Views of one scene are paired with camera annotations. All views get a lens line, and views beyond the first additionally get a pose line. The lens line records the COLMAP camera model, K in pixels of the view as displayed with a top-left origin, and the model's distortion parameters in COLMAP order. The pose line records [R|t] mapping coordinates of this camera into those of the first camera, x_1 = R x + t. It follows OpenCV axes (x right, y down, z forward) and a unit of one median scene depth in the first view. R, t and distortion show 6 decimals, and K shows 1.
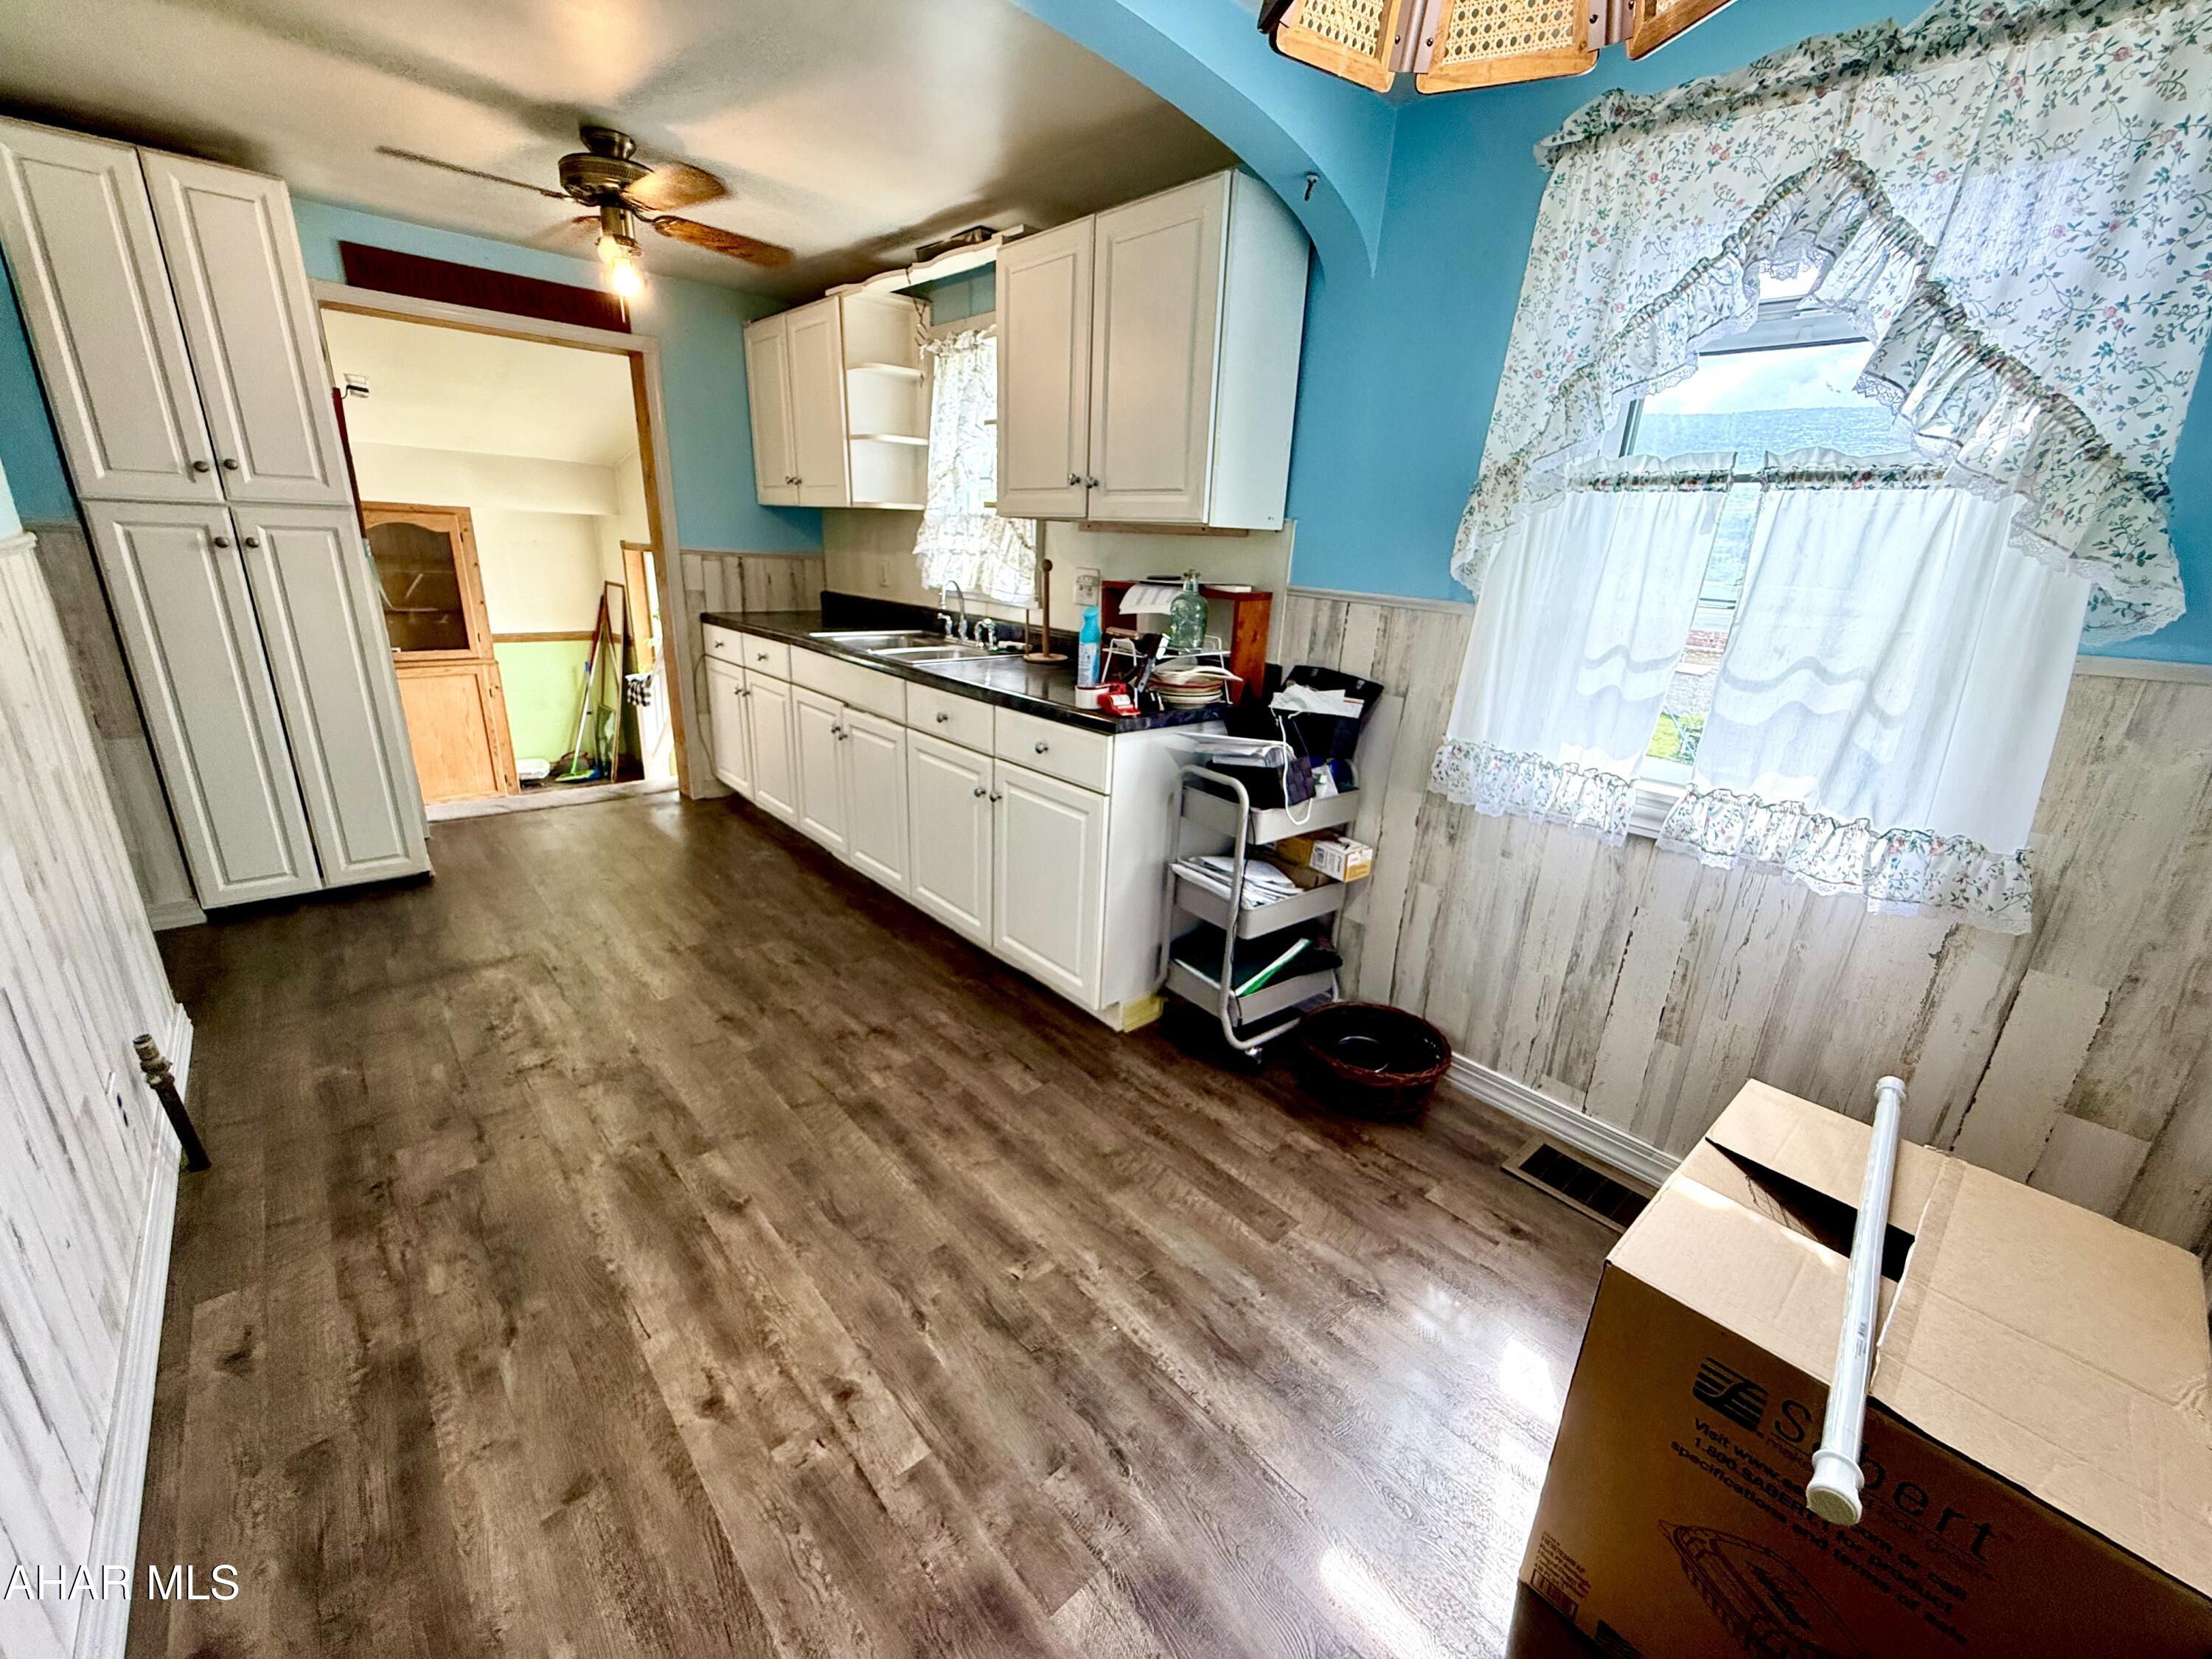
lens RADIAL K [[891.3, 0, 1108.7], [0, 891.3, 832.2], [0, 0, 1]] dist [0.006149, -0.000801]
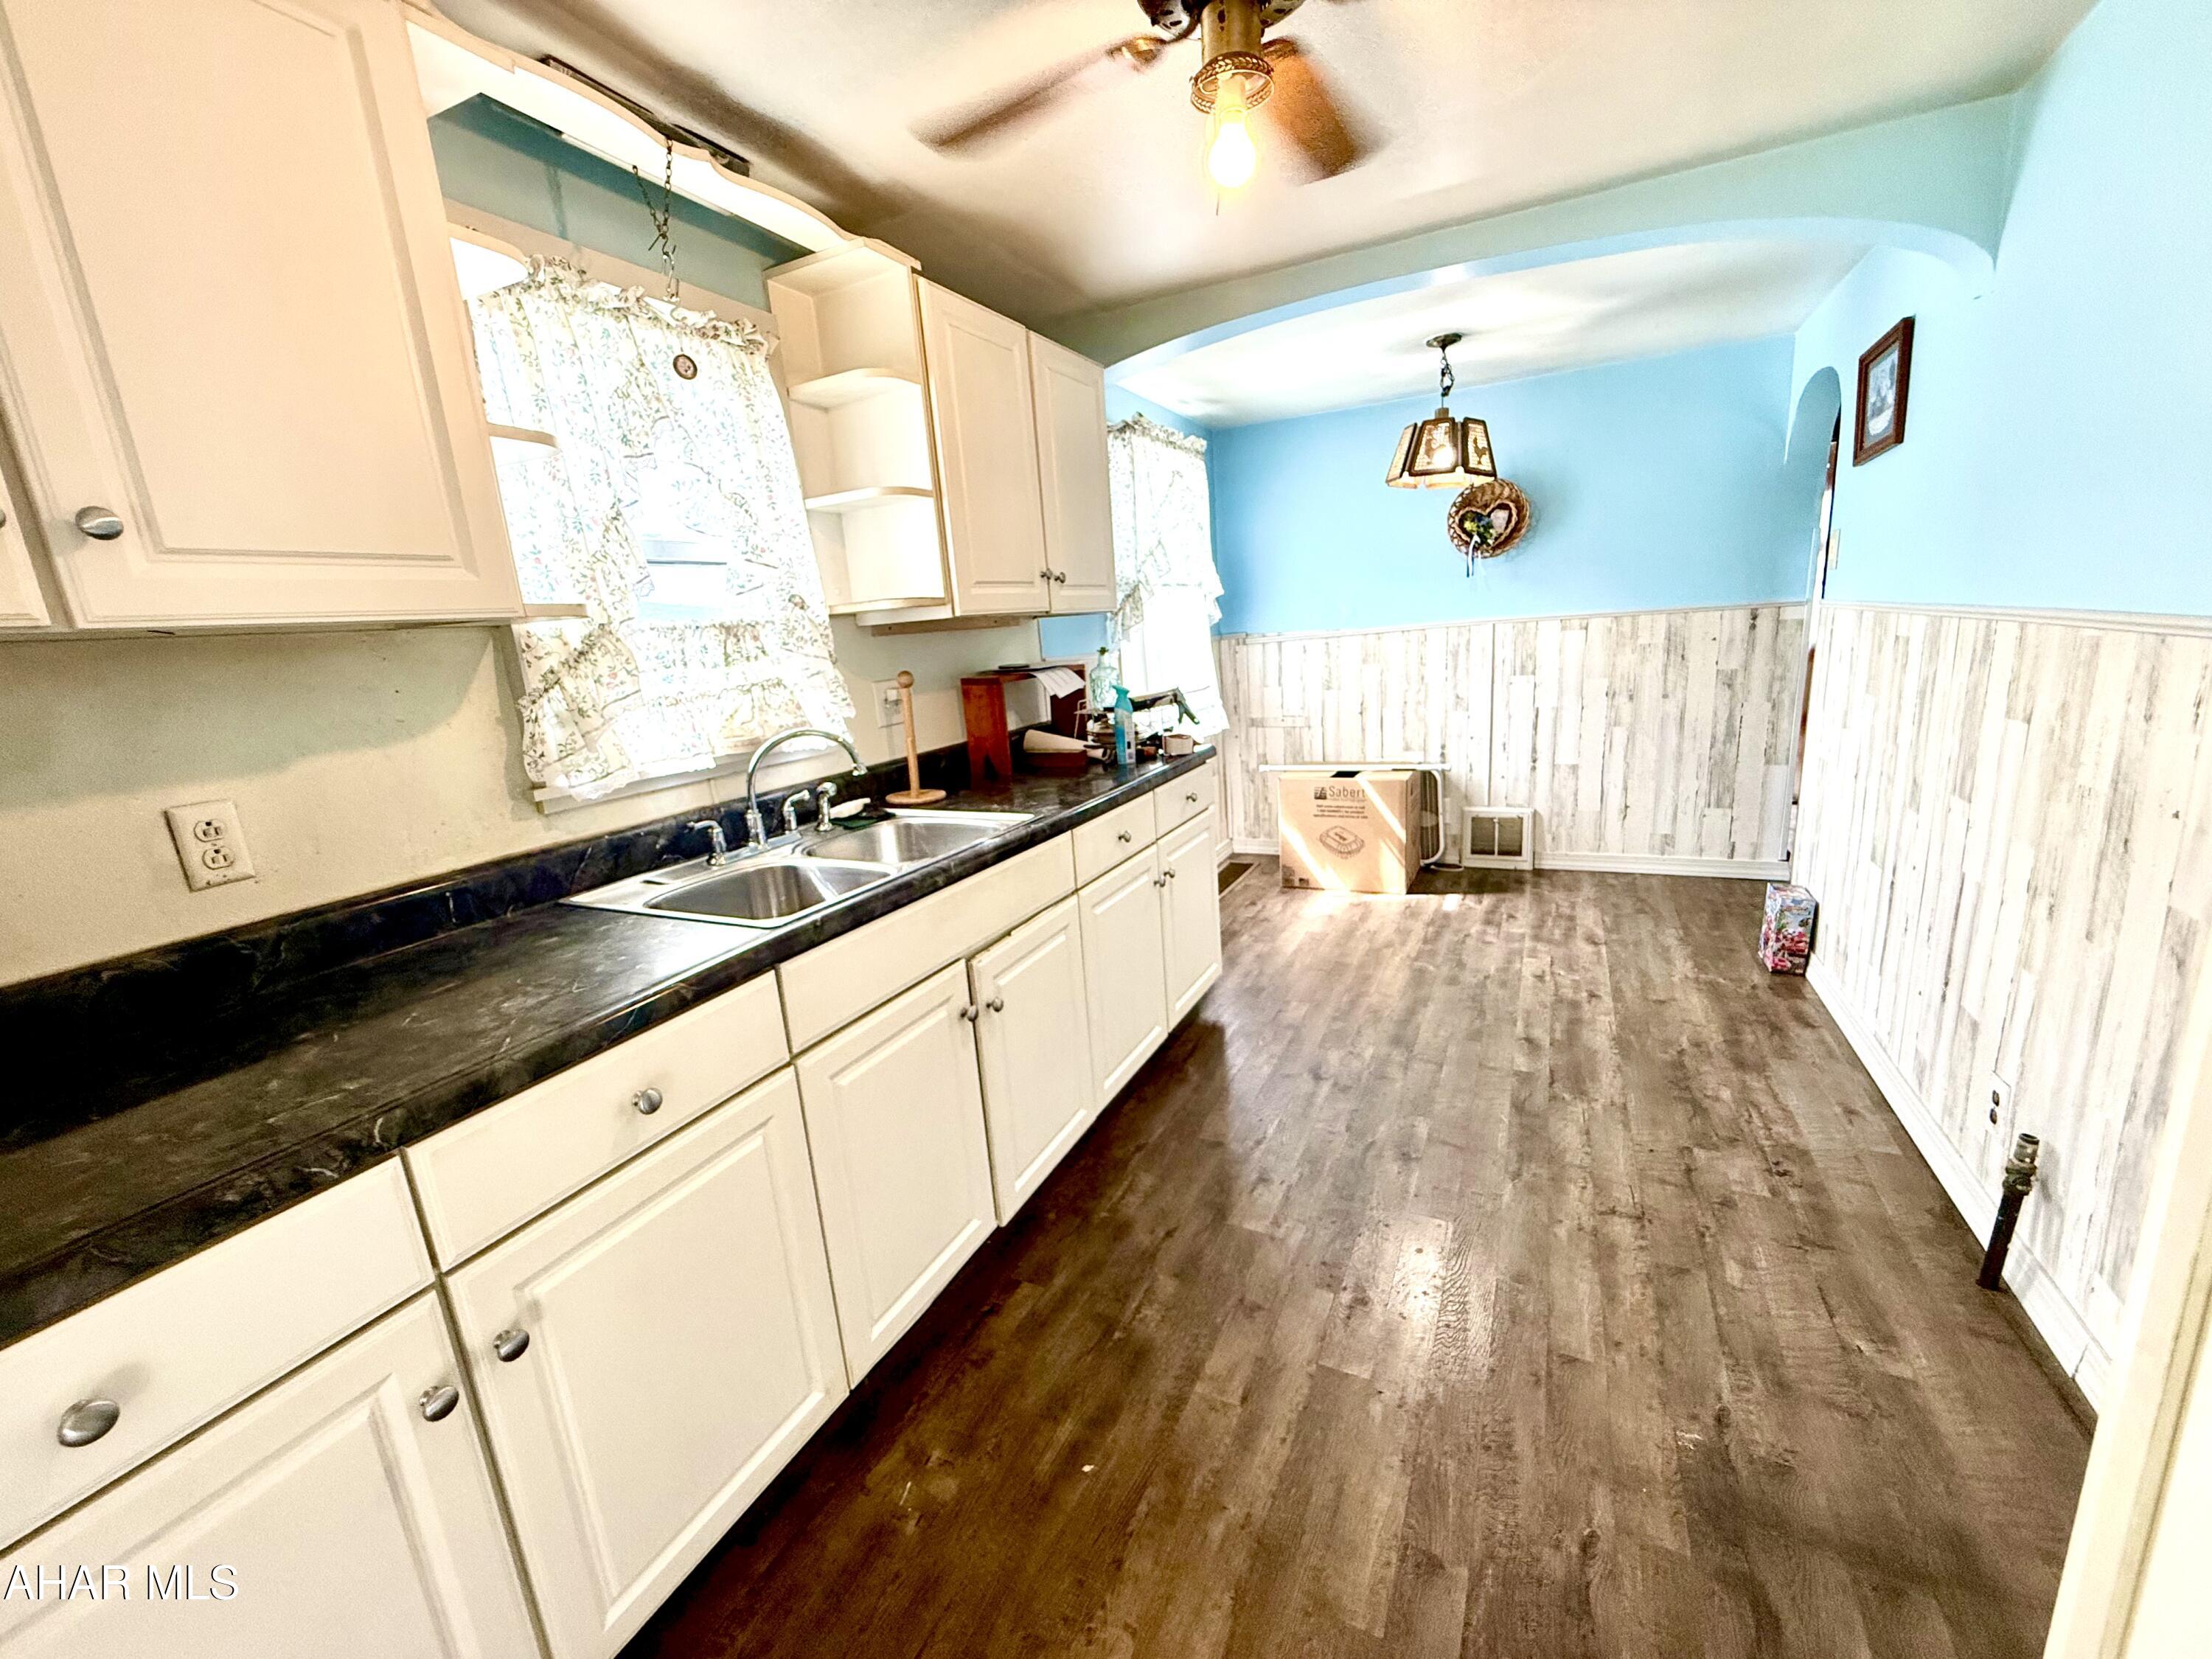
lens RADIAL K [[891.3, 0, 1108.2], [0, 891.3, 828.8], [0, 0, 1]] dist [0.006149, -0.000801]
pose [[-0.378463, -0.224468, 0.897987, -1.405254], [0.340973, 0.868117, 0.360707, -0.665104], [-0.860525, 0.442703, -0.252012, 1.813611]]
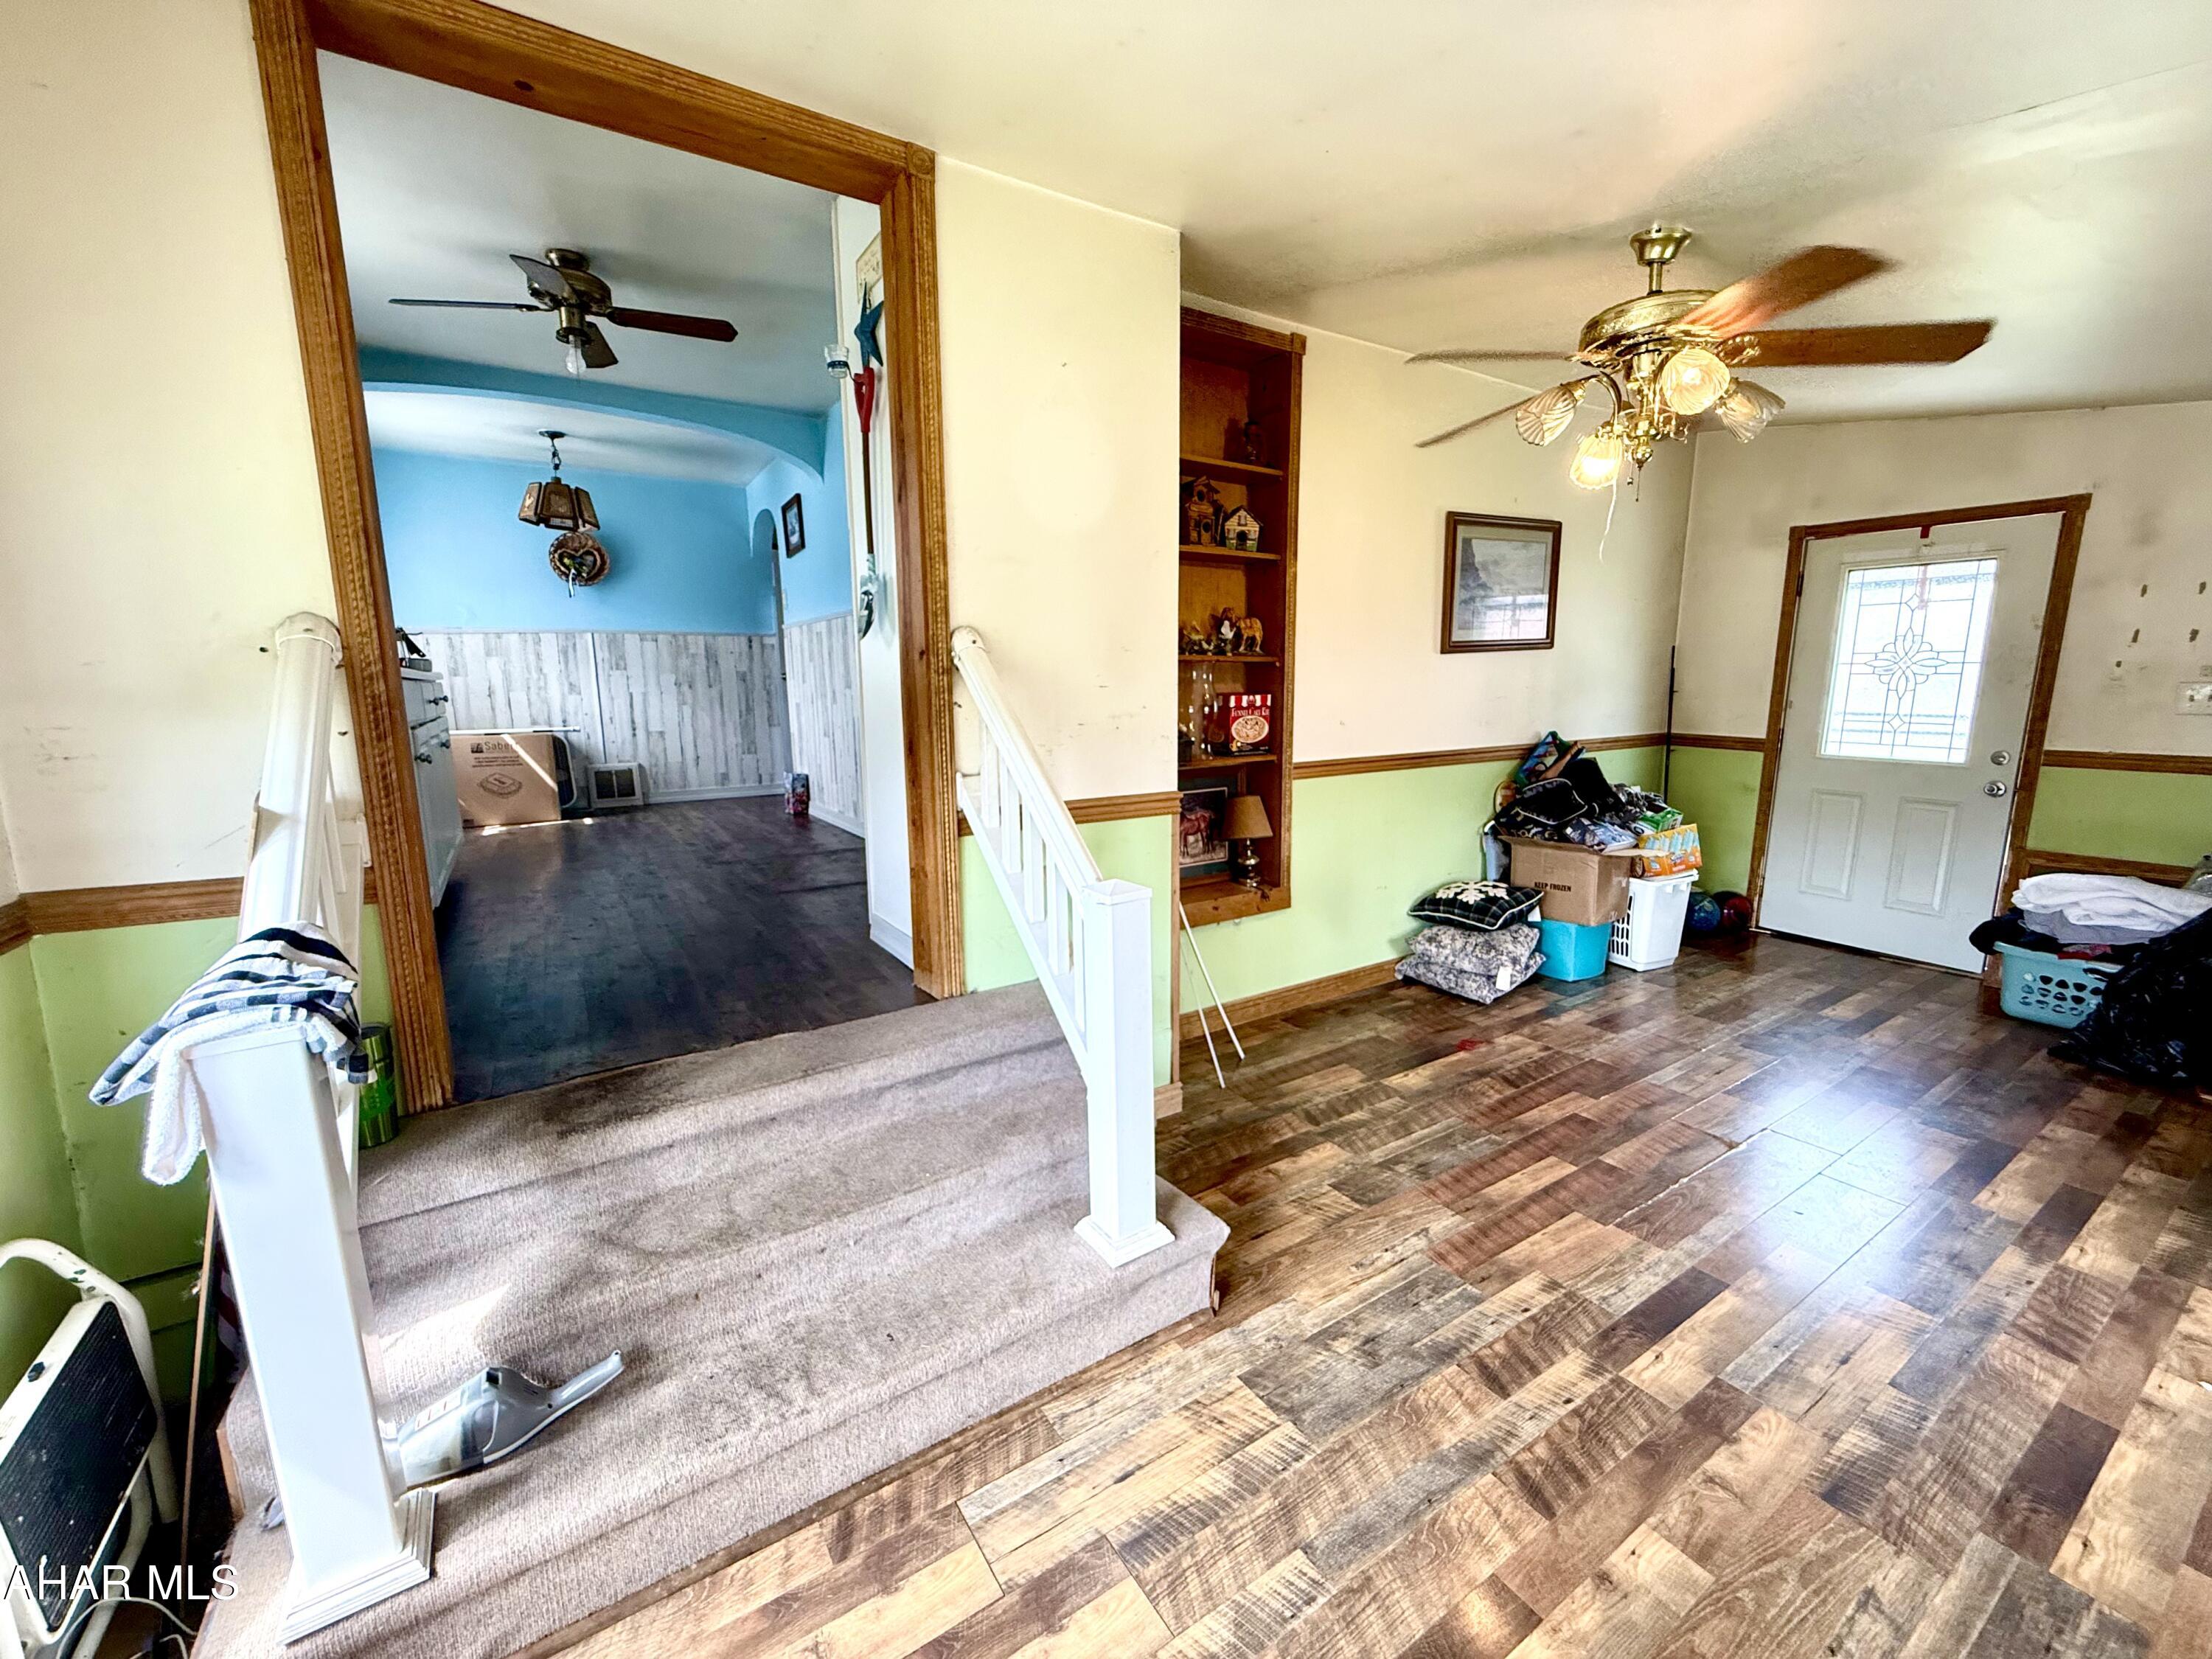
lens RADIAL K [[891.3, 0, 1105.3], [0, 891.3, 831.2], [0, 0, 1]] dist [0.006149, -0.000801]
pose [[-0.986324, -0.059898, 0.153550, -1.949429], [0.019229, 0.883446, 0.468138, -0.799897], [-0.163693, 0.464688, -0.870212, 2.911137]]
